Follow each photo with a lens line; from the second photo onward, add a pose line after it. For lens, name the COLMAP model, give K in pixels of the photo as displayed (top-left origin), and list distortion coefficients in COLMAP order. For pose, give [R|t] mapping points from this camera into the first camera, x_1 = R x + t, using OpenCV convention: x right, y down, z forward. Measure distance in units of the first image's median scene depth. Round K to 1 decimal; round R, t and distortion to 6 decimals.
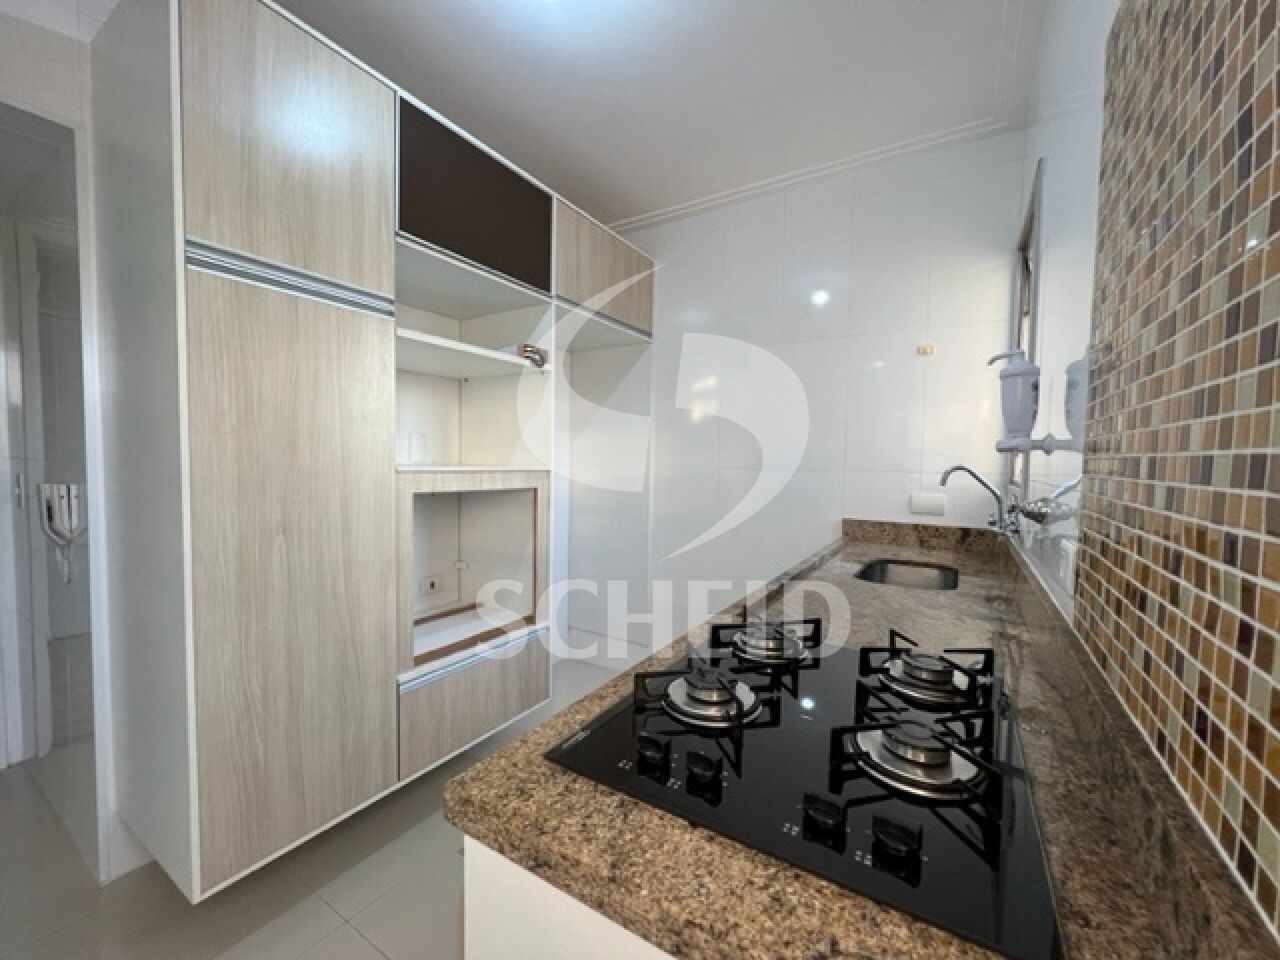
lens RADIAL K [[507.2, 0, 640.7], [0, 507.2, 481.1], [0, 0, 1]] dist [-0.000679, 0.001113]
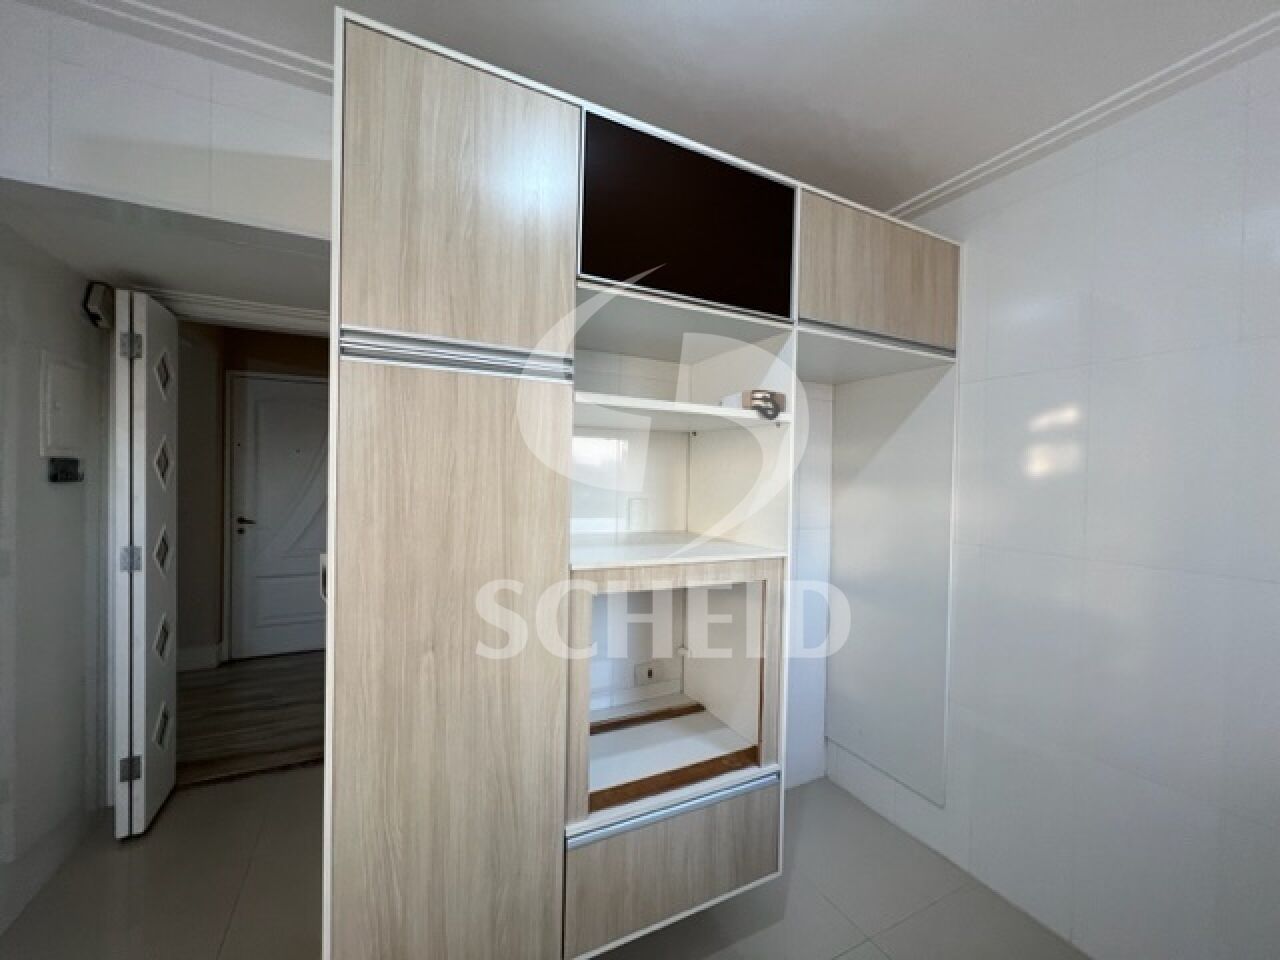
lens RADIAL K [[507.2, 0, 640.3], [0, 507.2, 483.4], [0, 0, 1]] dist [-0.000679, 0.001113]
pose [[0.853956, 0.010698, -0.520235, 0.028957], [-0.033092, 0.998881, -0.033779, -0.128967], [0.519292, 0.046062, 0.853355, 0.356324]]
